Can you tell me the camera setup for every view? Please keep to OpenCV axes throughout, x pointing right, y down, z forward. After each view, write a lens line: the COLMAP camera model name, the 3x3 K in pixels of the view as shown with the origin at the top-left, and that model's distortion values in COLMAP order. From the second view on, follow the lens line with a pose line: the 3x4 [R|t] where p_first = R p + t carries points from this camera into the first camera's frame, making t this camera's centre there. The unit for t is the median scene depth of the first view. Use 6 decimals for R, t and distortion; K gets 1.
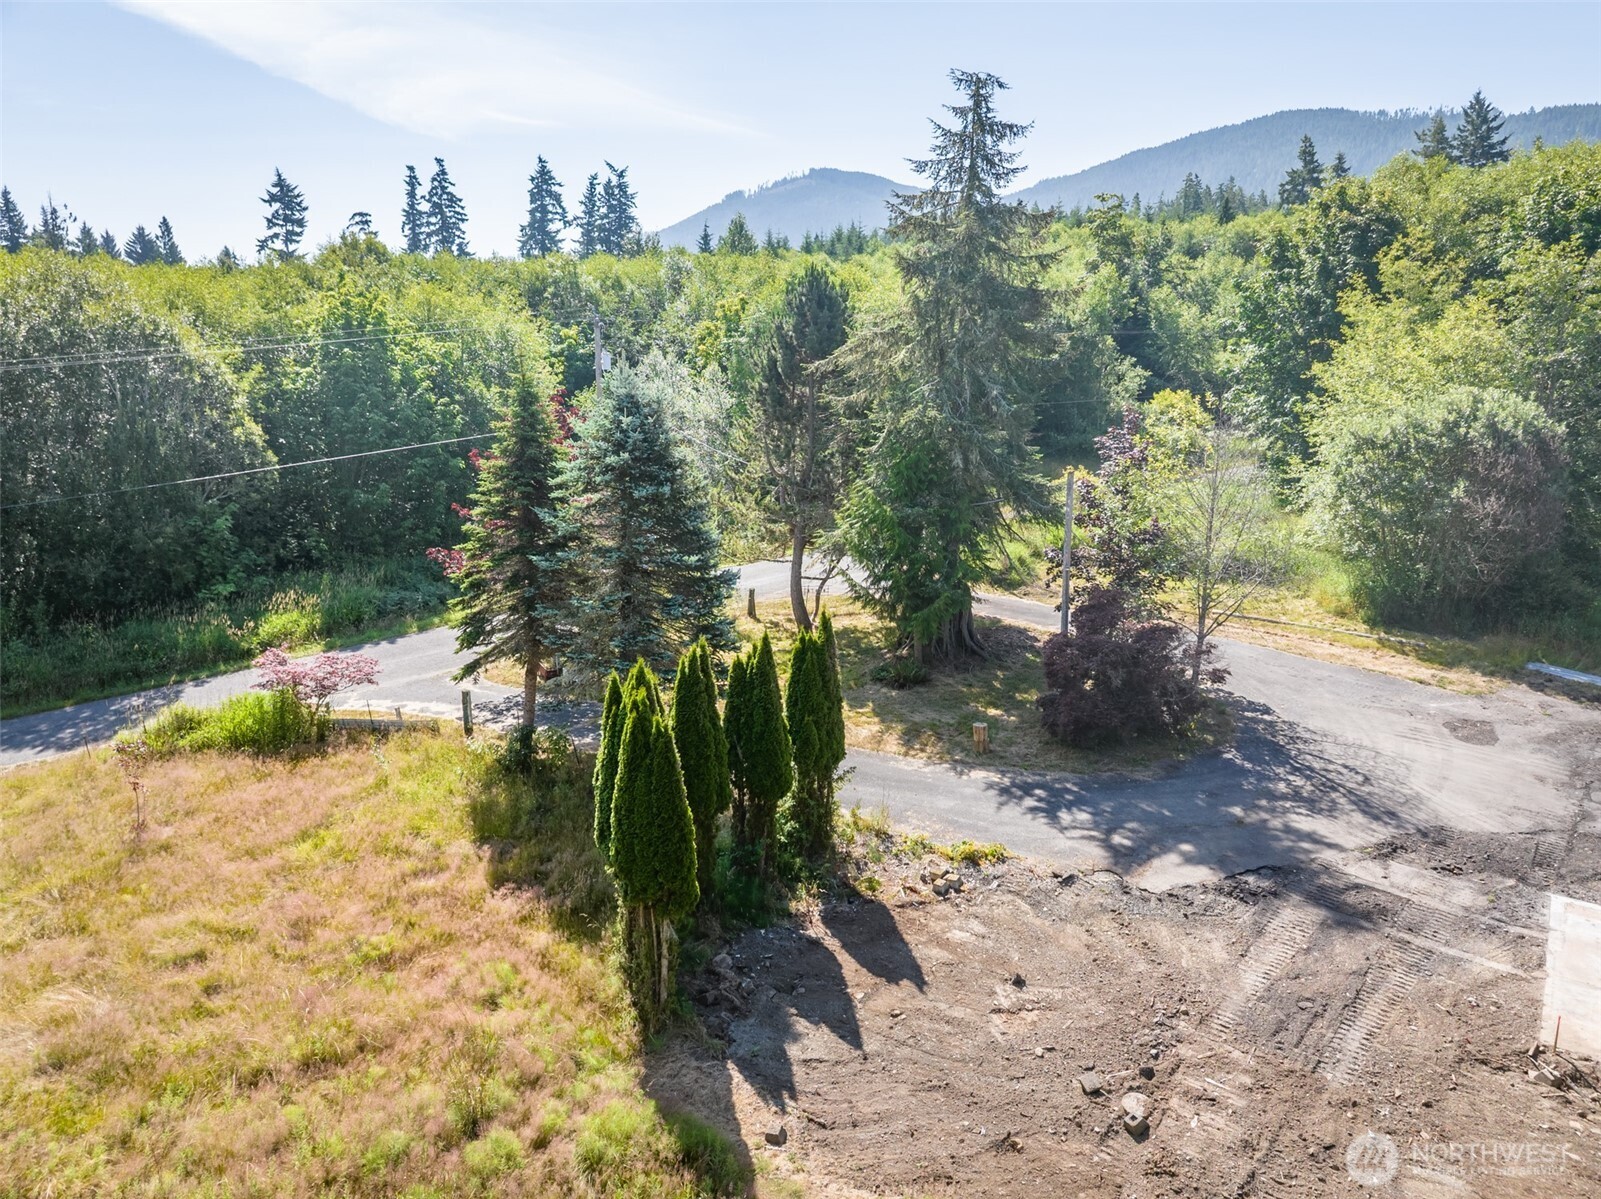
lens RADIAL K [[1130.4, 0, 801.5], [0, 1130.4, 597.9], [0, 0, 1]] dist [-0.039379, 0.008892]
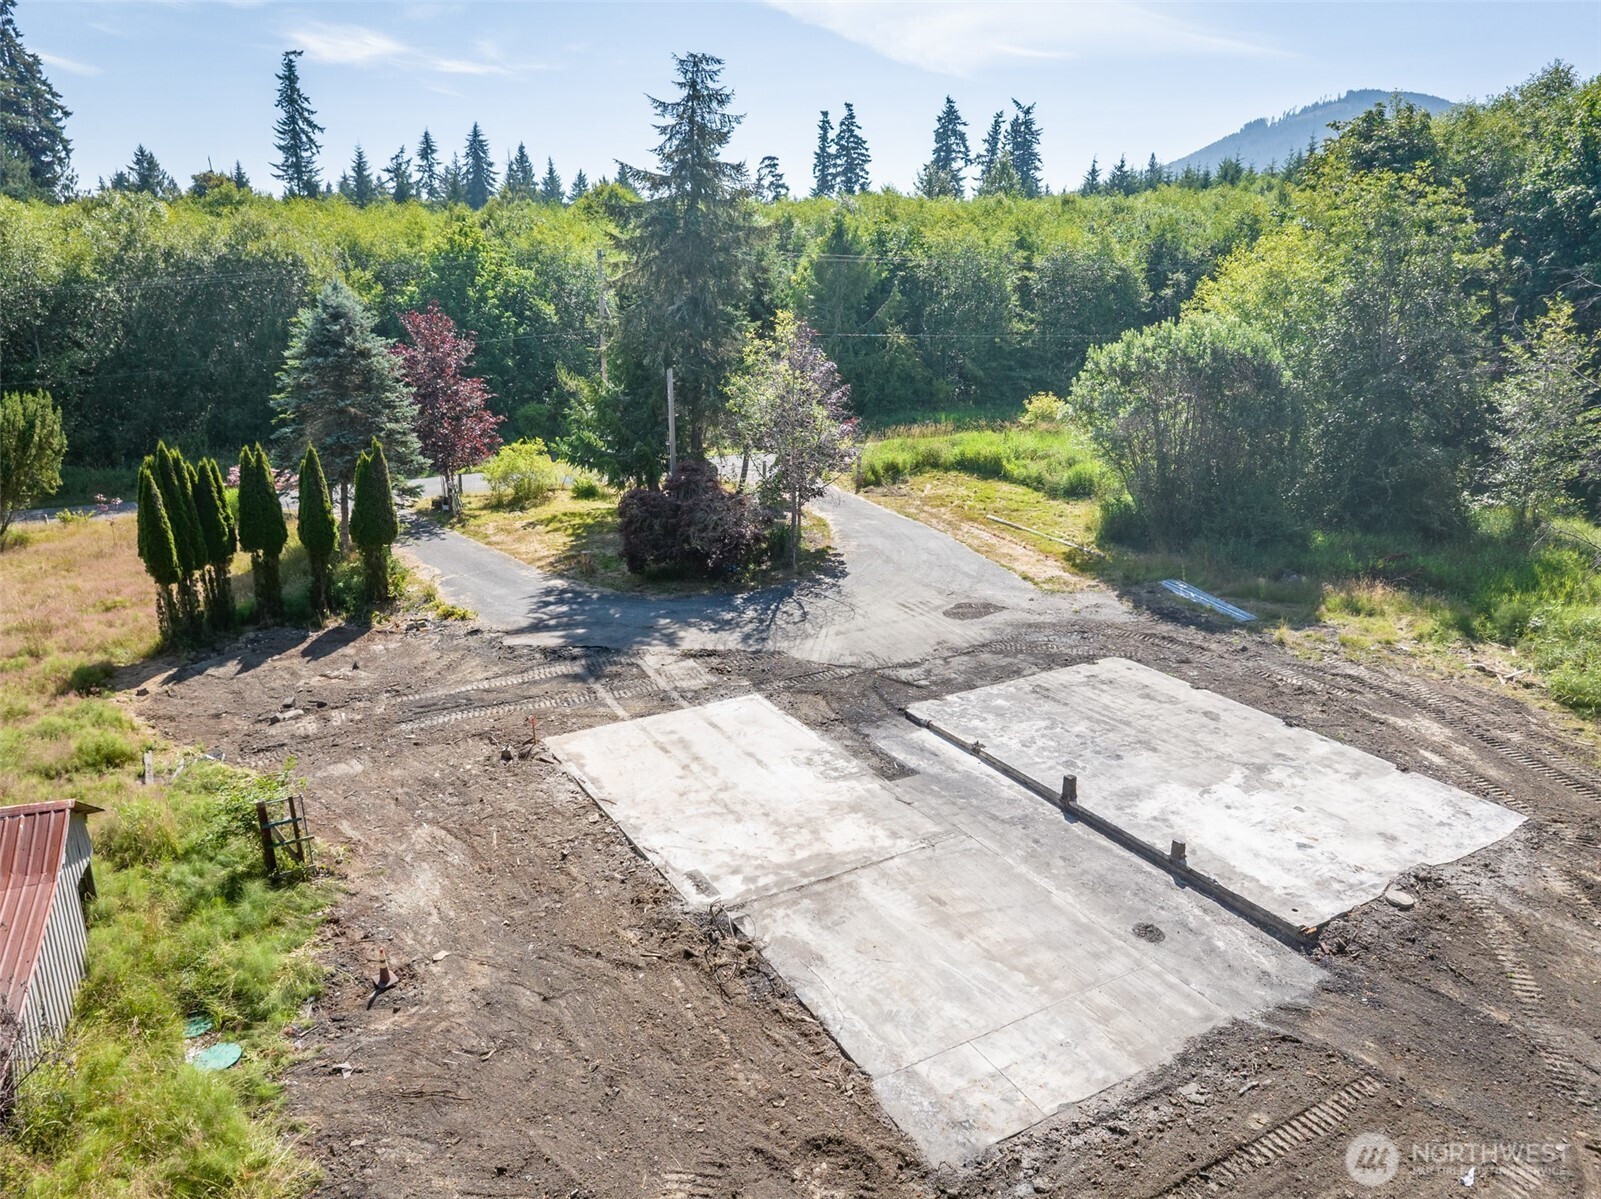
lens RADIAL K [[1130.4, 0, 801.8], [0, 1130.4, 601.4], [0, 0, 1]] dist [-0.039379, 0.008892]
pose [[0.909201, 0.123979, -0.397471, 0.117821], [-0.102165, 0.991884, 0.075689, 0.005239], [0.403629, -0.028209, 0.914488, -0.017691]]
